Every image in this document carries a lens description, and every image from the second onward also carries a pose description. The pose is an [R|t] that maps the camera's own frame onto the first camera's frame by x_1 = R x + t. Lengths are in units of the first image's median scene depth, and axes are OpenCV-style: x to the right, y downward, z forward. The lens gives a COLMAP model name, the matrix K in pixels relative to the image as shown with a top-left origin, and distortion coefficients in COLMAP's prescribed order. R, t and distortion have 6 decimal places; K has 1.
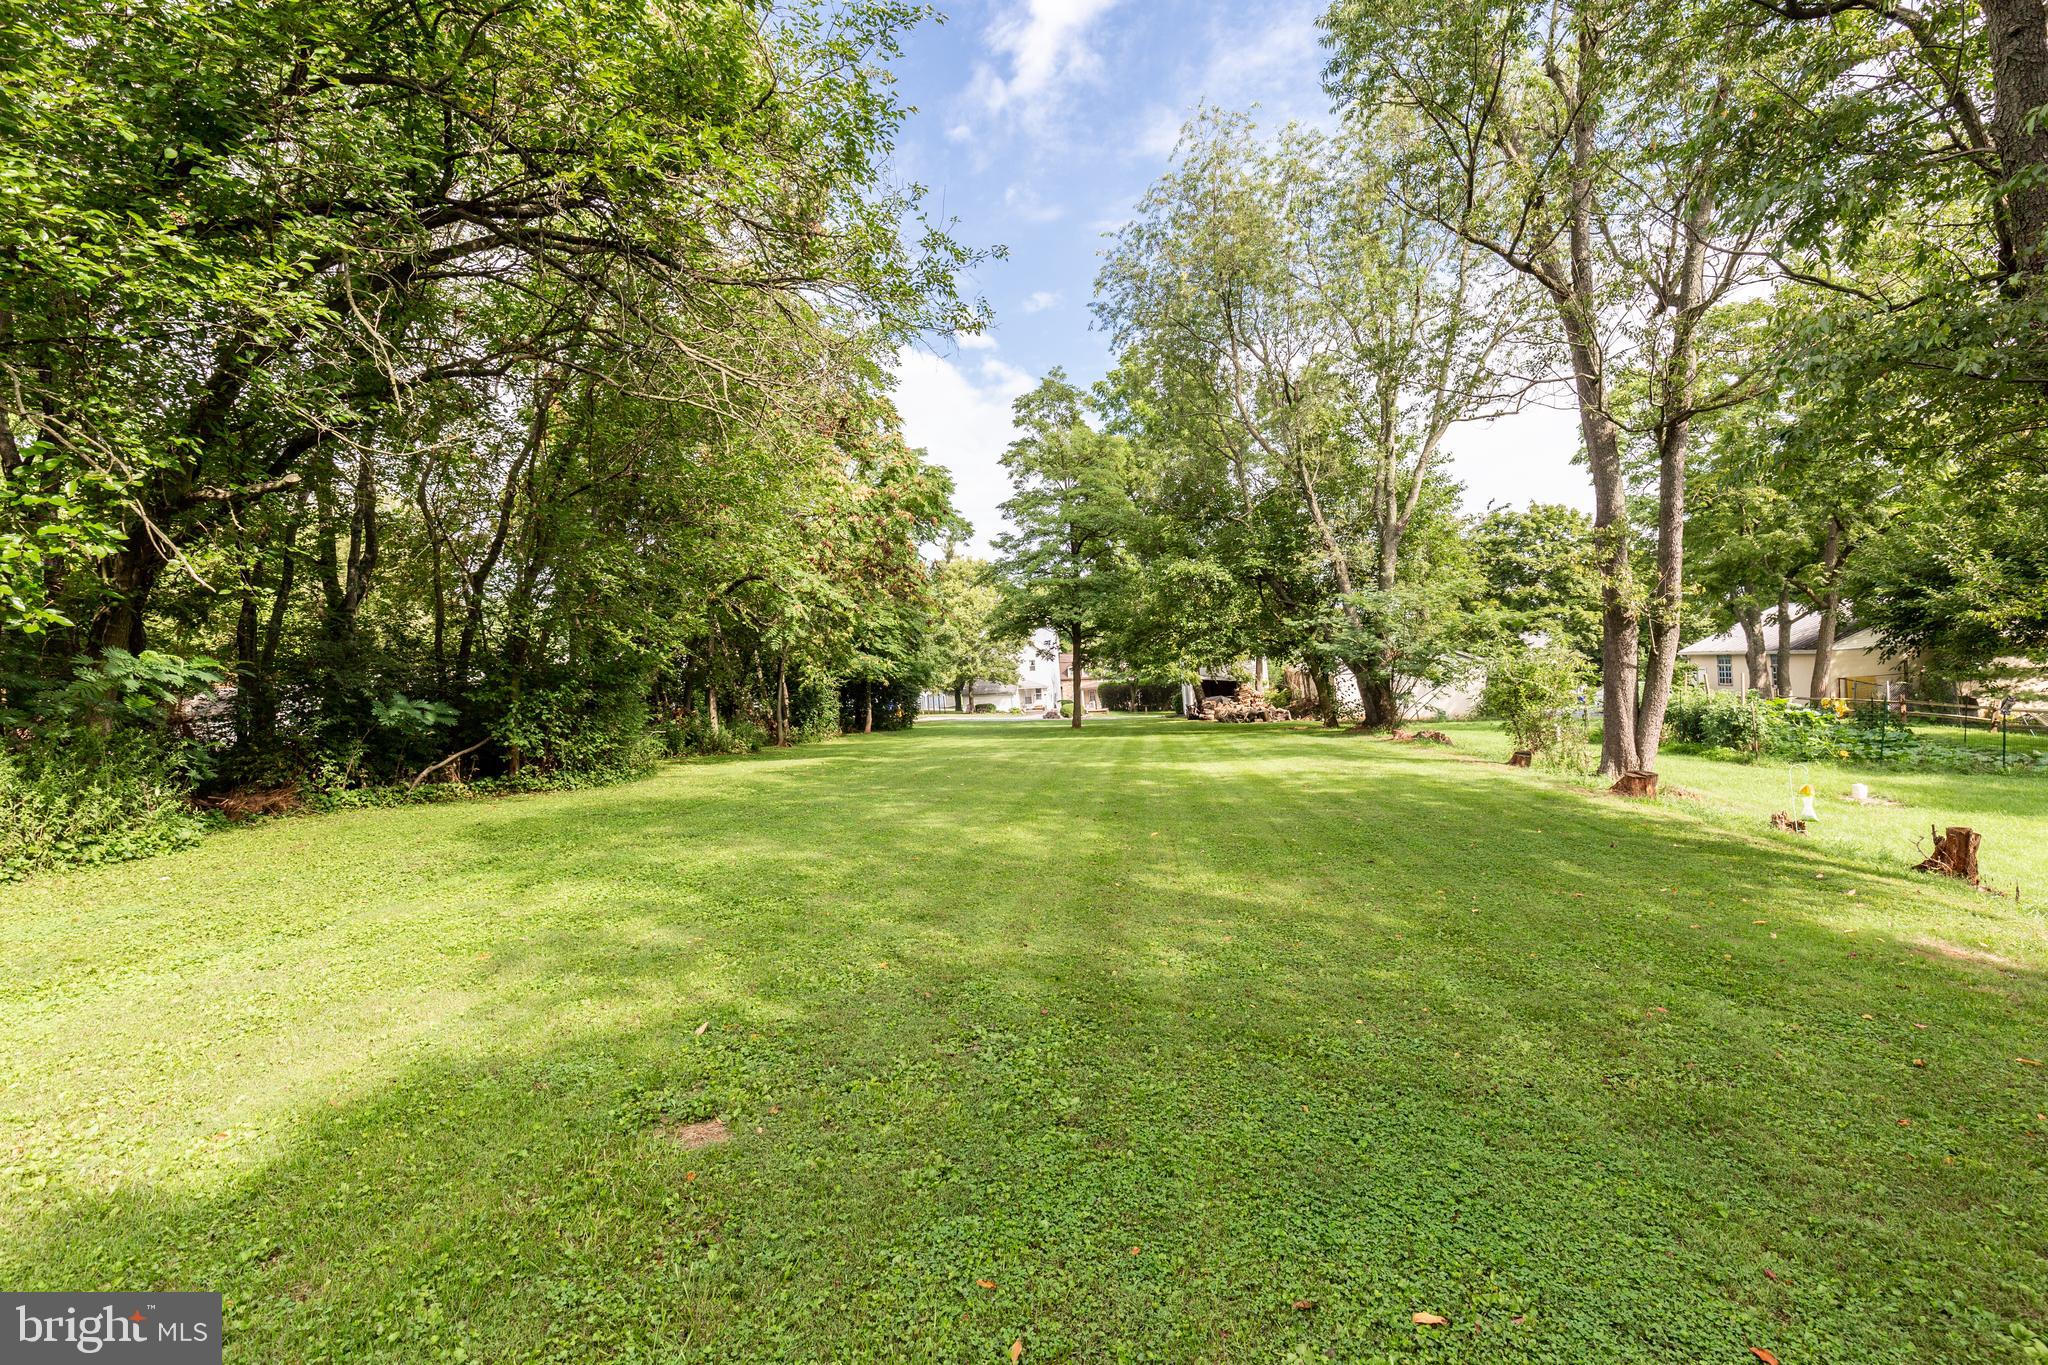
lens RADIAL K [[933.0, 0, 1024.0], [0, 933.0, 682.3], [0, 0, 1]] dist [0.004315, -0.000954]
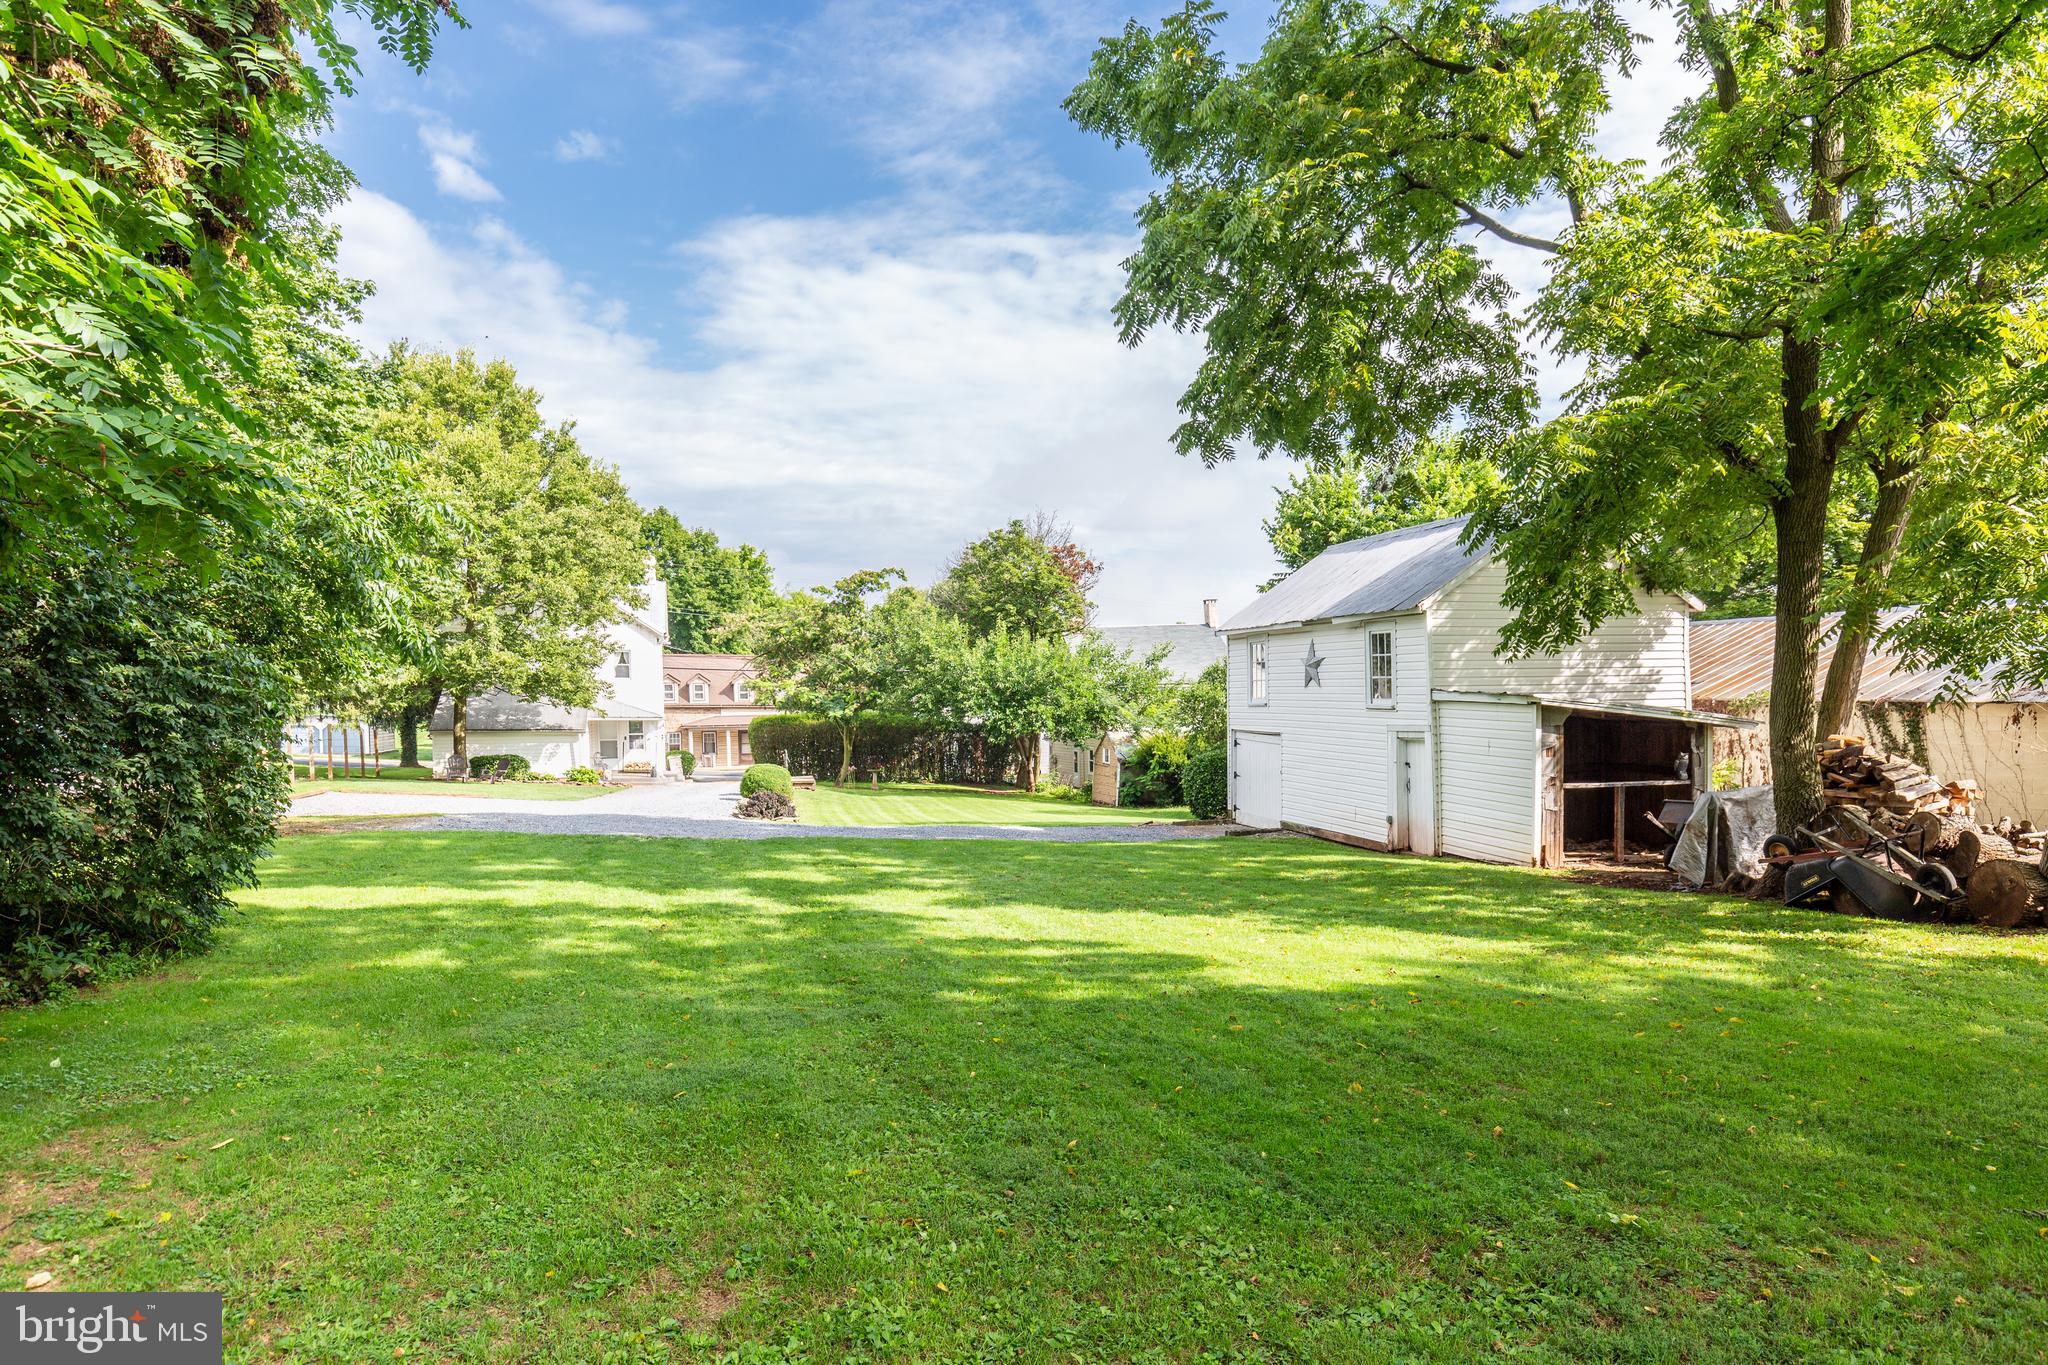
lens RADIAL K [[1298.9, 0, 1024.1], [0, 1298.9, 687.3], [0, 0, 1]] dist [-0.000209, -0.000021]
pose [[0.924434, 0.057110, 0.377041, -0.044496], [-0.045067, 0.998155, -0.040694, 0.007782], [-0.378669, 0.020626, 0.925302, 0.439944]]
